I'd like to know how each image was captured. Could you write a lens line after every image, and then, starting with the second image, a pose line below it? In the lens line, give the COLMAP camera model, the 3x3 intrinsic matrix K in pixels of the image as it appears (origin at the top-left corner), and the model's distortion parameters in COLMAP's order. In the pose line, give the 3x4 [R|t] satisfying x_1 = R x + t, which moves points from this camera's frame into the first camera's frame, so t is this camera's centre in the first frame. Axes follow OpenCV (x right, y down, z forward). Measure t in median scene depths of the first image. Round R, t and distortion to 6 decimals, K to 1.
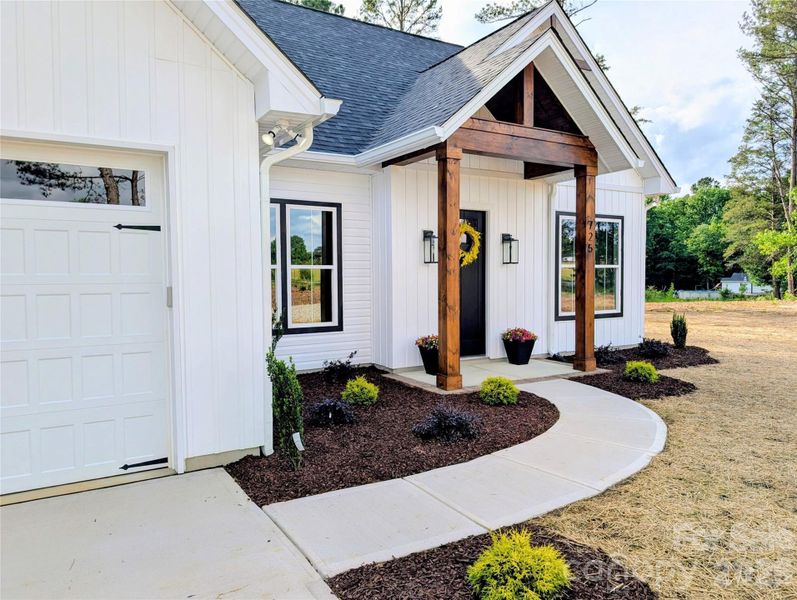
lens RADIAL K [[580.0, 0, 415.4], [0, 580.0, 310.9], [0, 0, 1]] dist [0.000928, 0.001936]
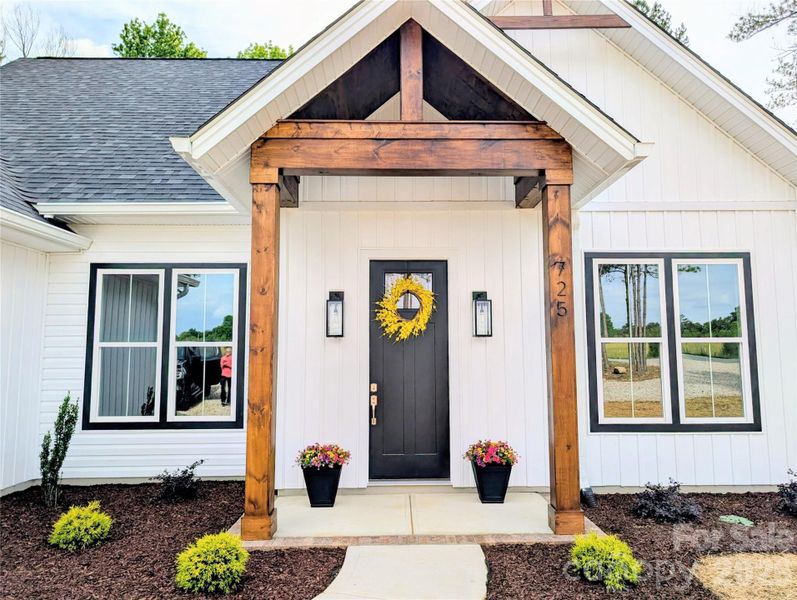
lens RADIAL K [[600.1, 0, 398.5], [0, 600.1, 300.0], [0, 0, 1]] dist [0.031588, -0.002707]
pose [[0.870244, -0.044132, -0.490641, 0.412061], [-0.031394, 0.988986, -0.144639, -0.022338], [0.491620, 0.141275, 0.859274, 0.374551]]
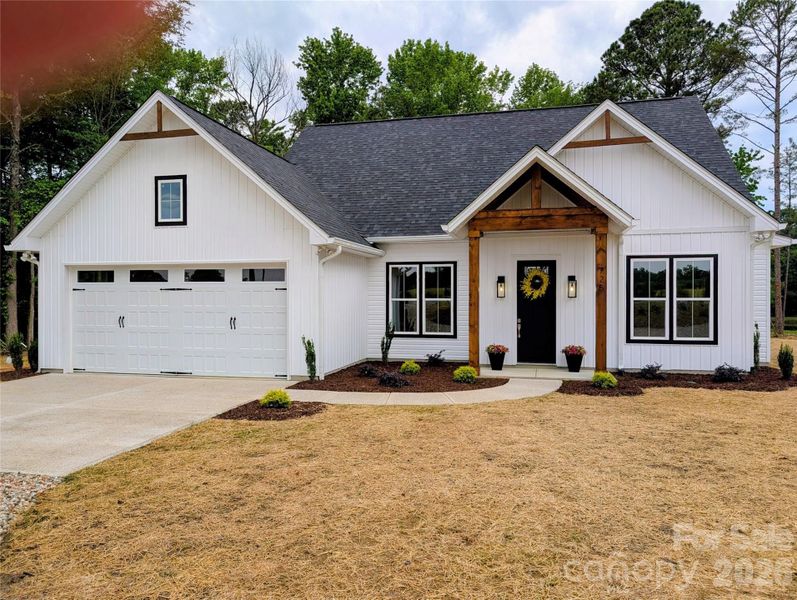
lens RADIAL K [[600.1, 0, 398.5], [0, 600.1, 300.0], [0, 0, 1]] dist [0.031588, -0.002707]
pose [[0.727843, 0.007061, -0.685707, 0.840303], [-0.045090, 0.998276, -0.037580, -0.004403], [0.684260, 0.058271, 0.726907, -0.311775]]
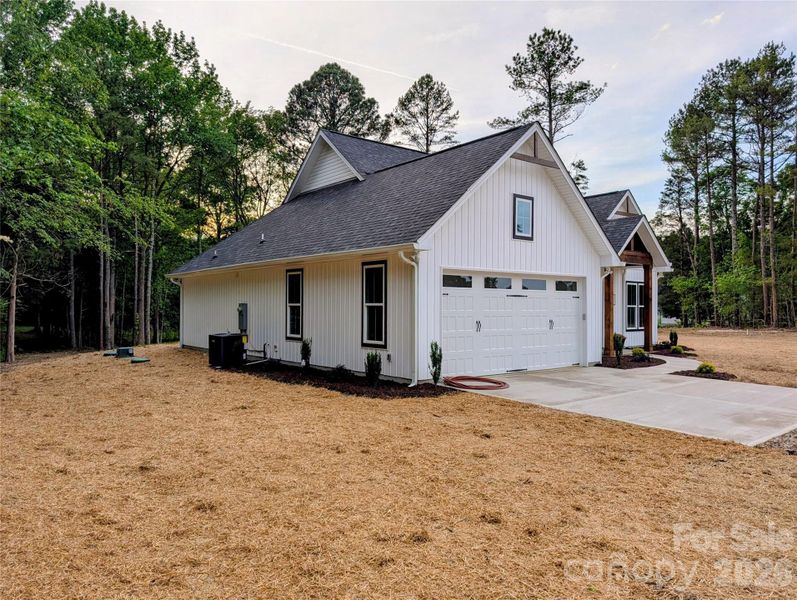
lens RADIAL K [[563.8, 0, 398.5], [0, 563.8, 300.0], [0, 0, 1]] dist [-0.001786, 0.000383]
pose [[0.993622, 0.018683, 0.111205, -0.877908], [-0.011179, 0.997641, -0.067727, 0.051740], [-0.112208, 0.066052, 0.991487, -1.033203]]
